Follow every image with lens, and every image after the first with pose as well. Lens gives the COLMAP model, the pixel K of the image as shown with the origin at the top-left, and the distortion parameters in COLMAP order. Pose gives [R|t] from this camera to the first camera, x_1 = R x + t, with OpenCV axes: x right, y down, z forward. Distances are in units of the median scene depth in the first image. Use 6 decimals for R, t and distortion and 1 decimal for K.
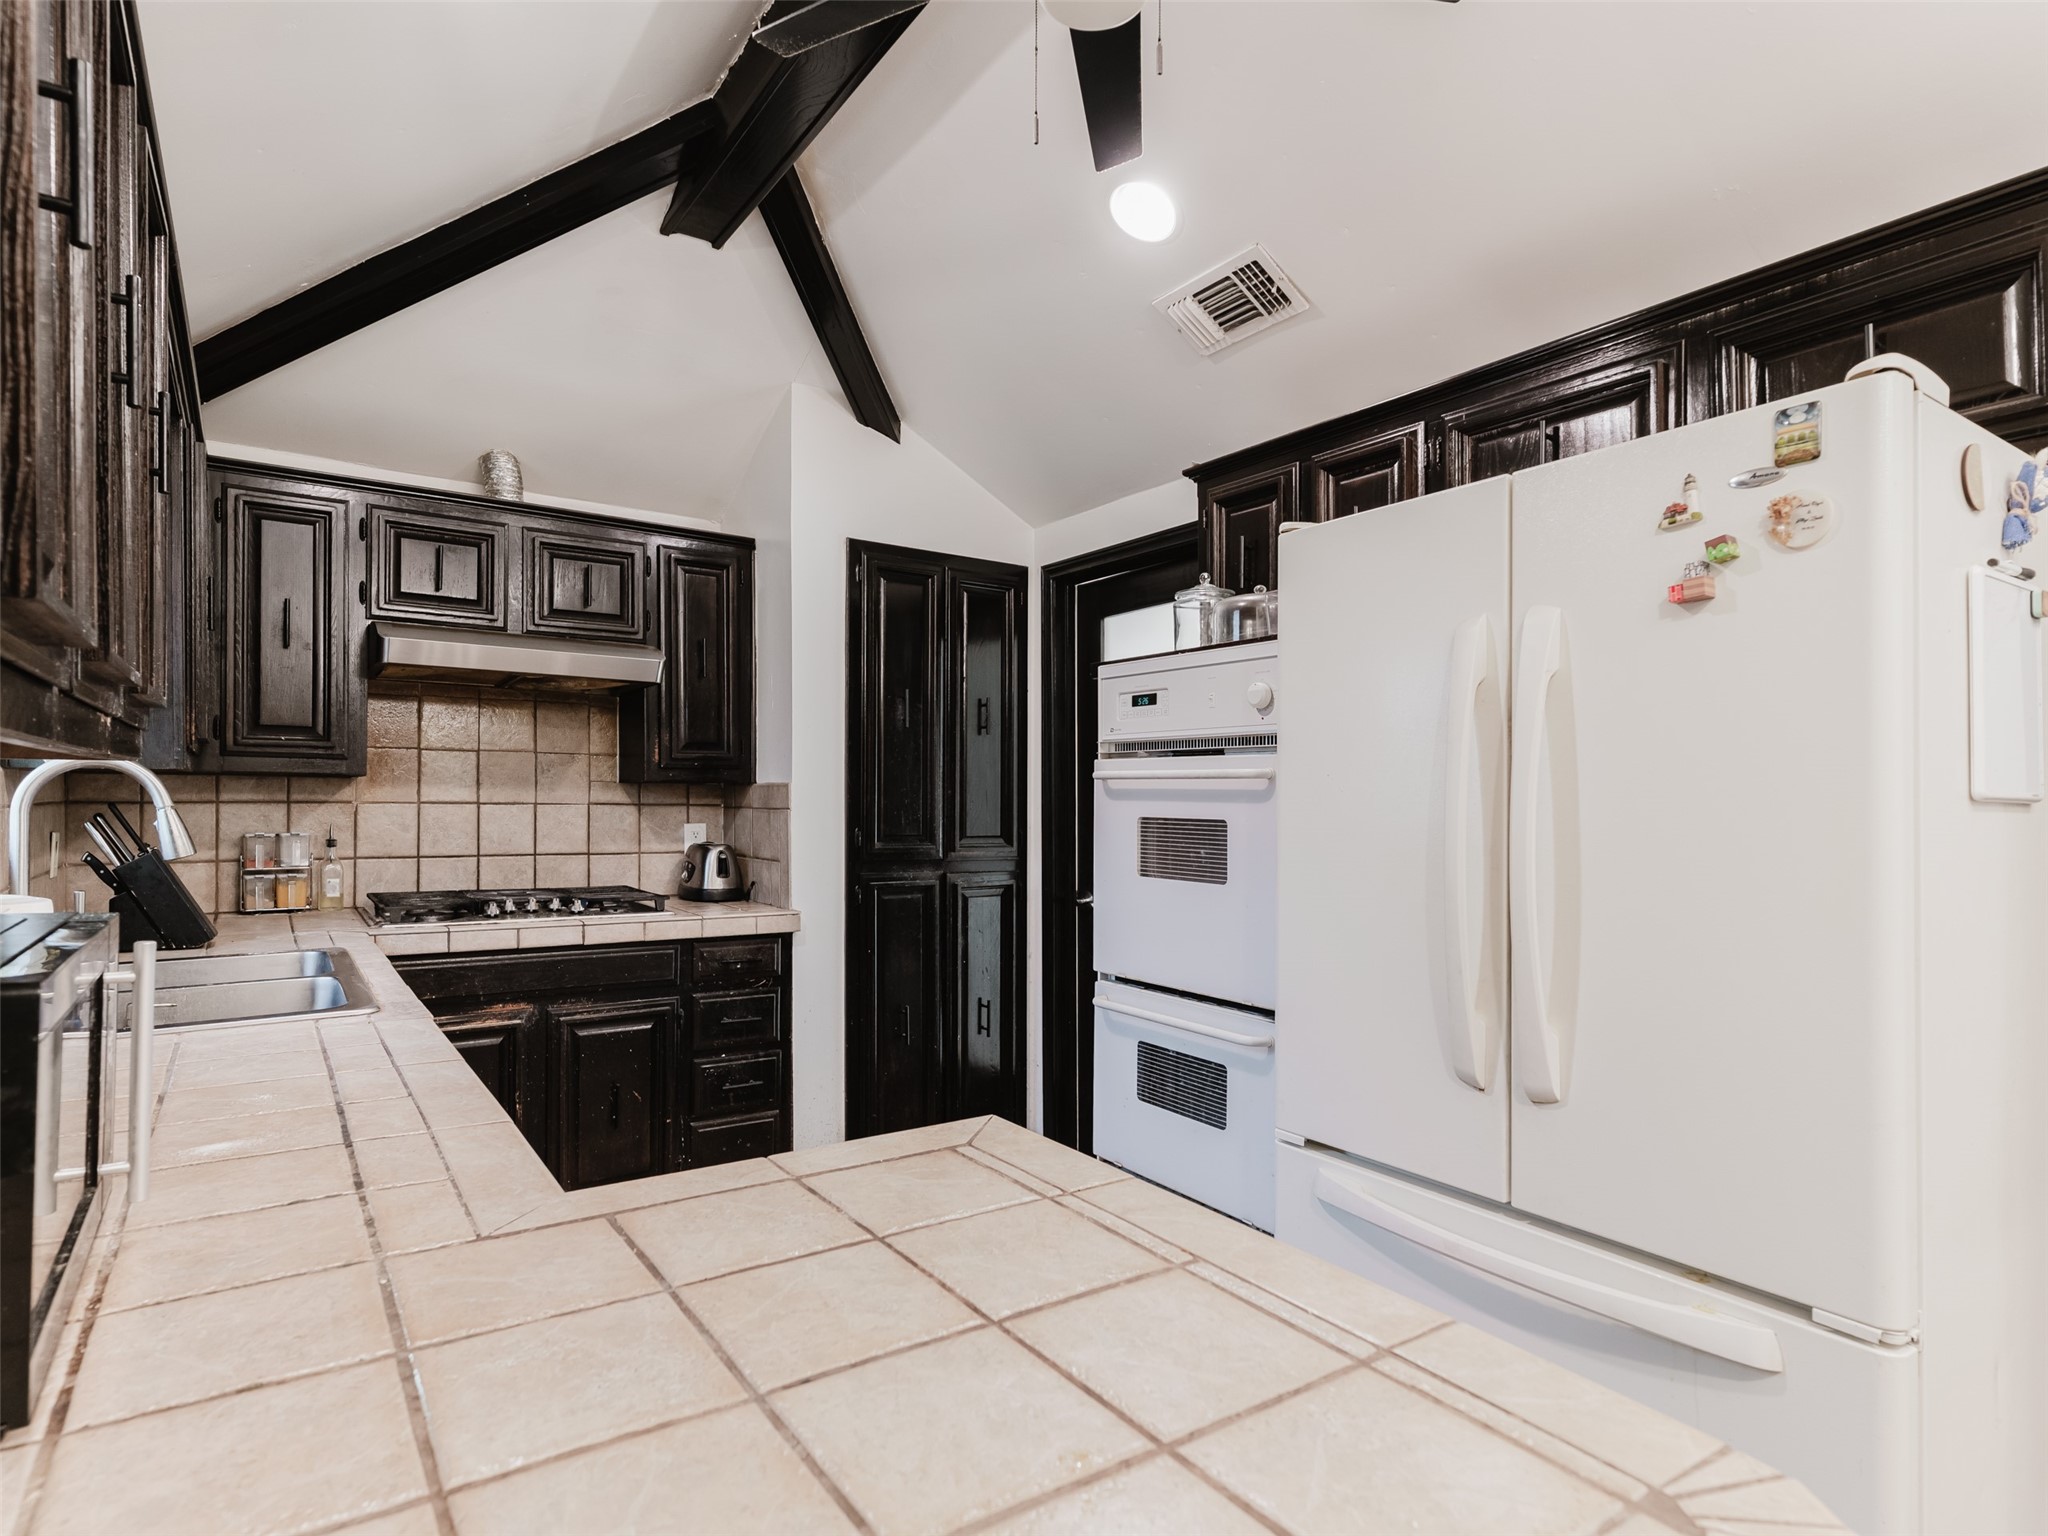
lens RADIAL K [[1109.1, 0, 1016.3], [0, 1109.1, 773.8], [0, 0, 1]] dist [0.001869, 0.000642]
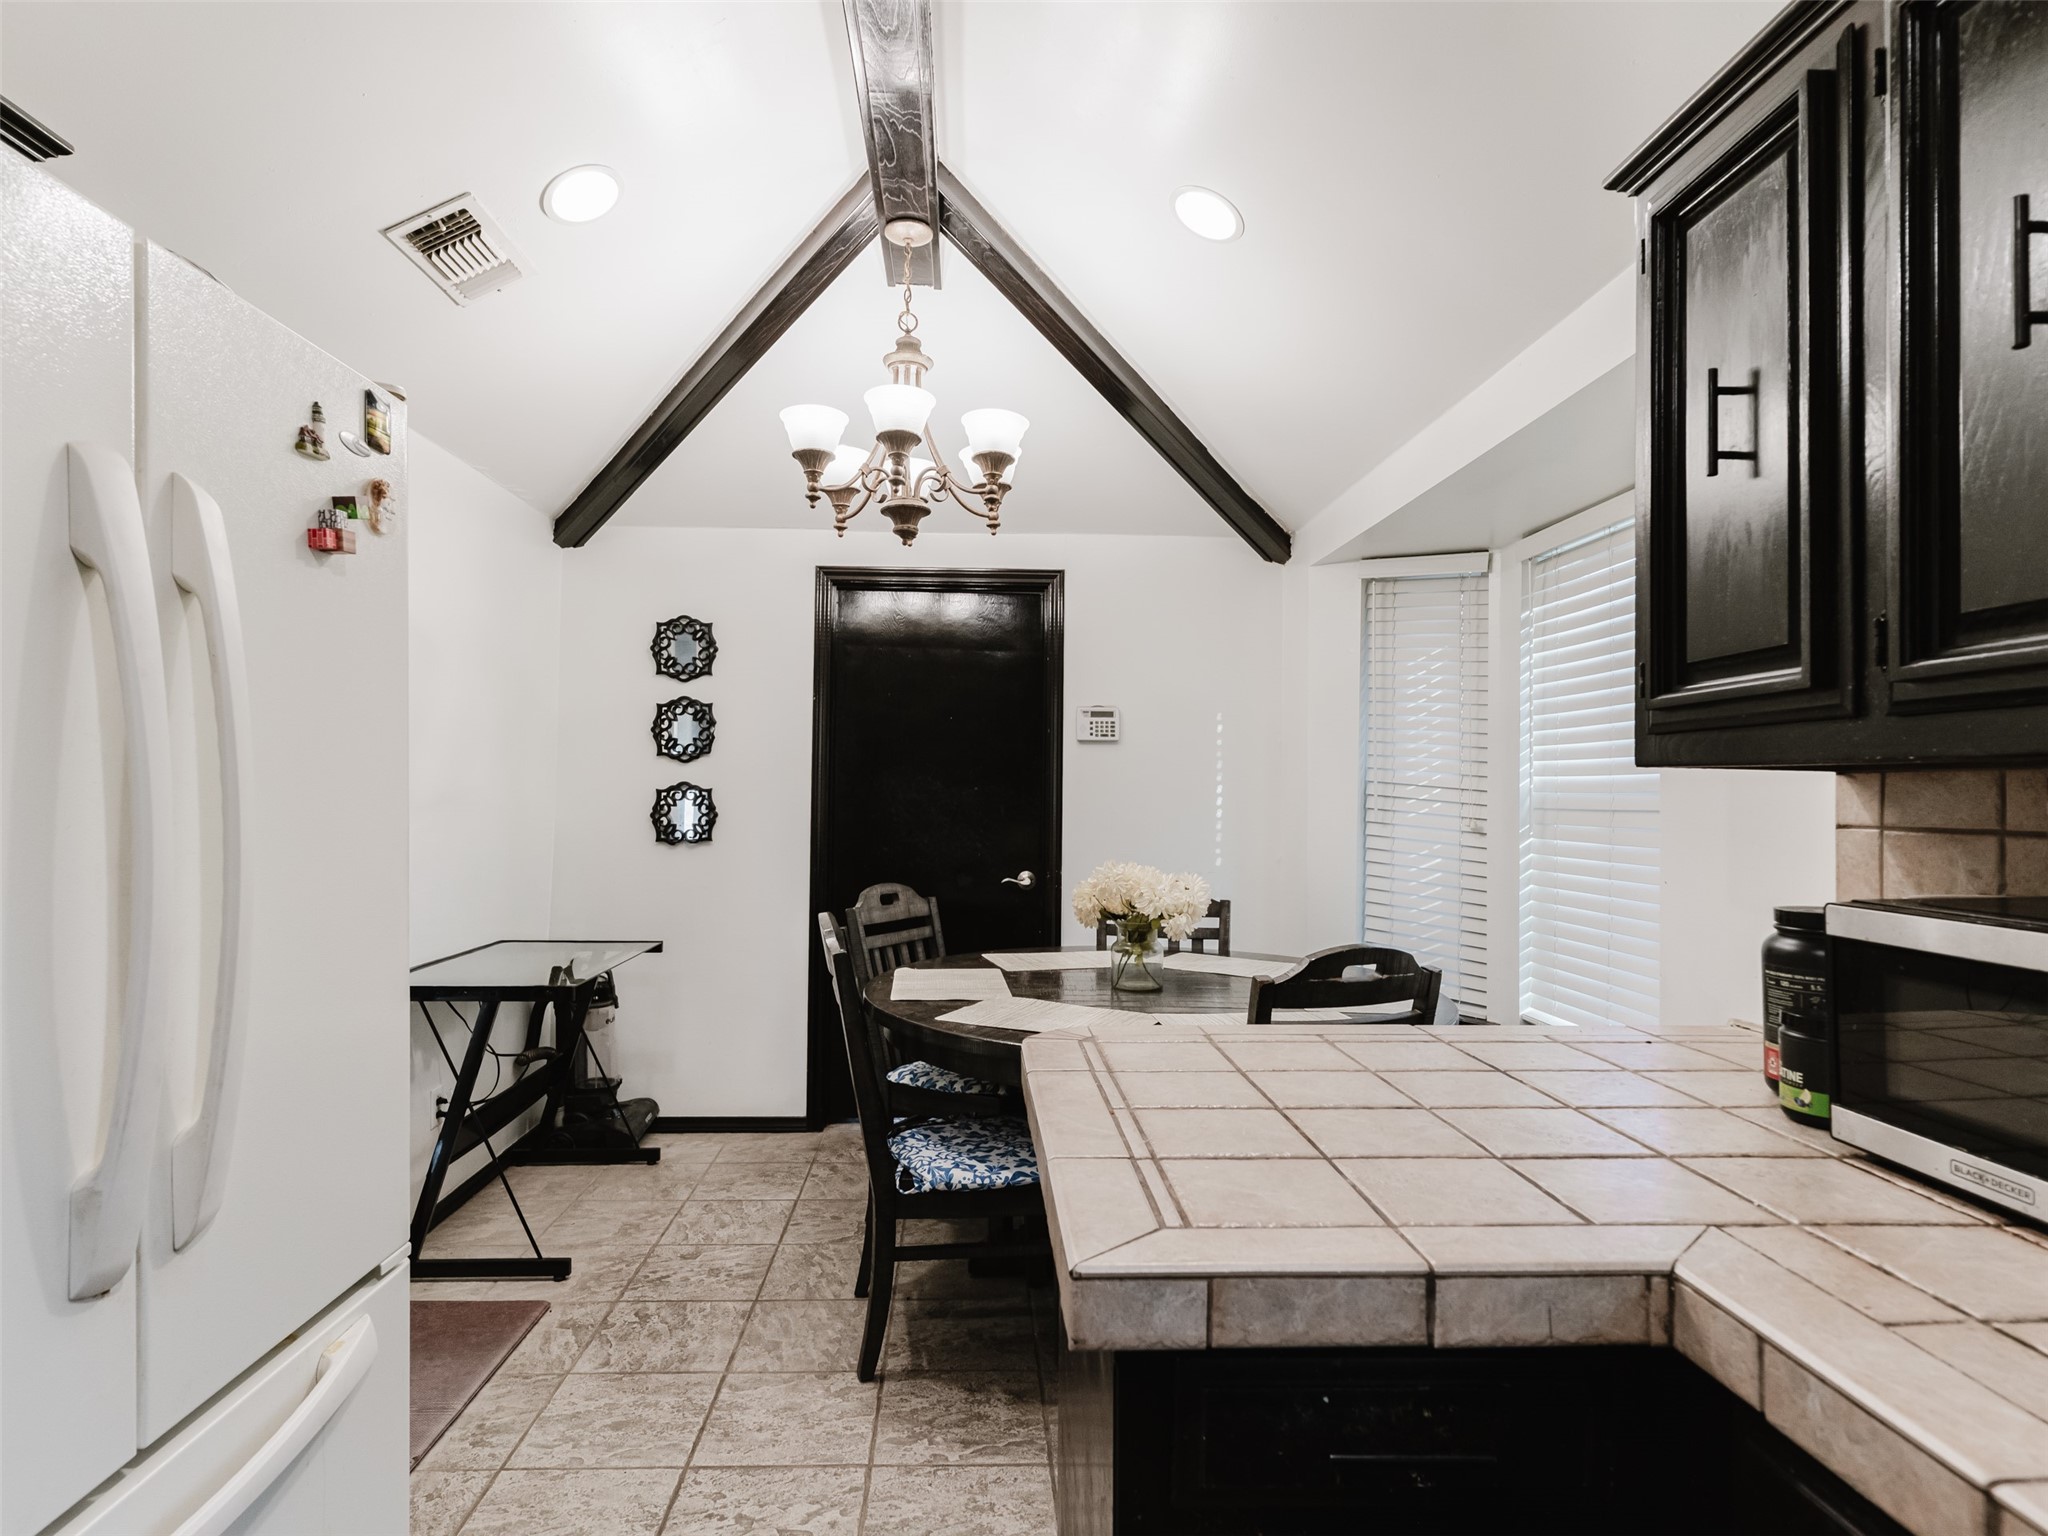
lens RADIAL K [[1109.1, 0, 1016.3], [0, 1109.1, 773.8], [0, 0, 1]] dist [0.001869, 0.000642]
pose [[-0.846252, -0.004214, 0.532766, -0.382149], [-0.023546, 0.999288, -0.029496, 0.035915], [-0.532262, -0.037506, -0.845748, 1.763522]]
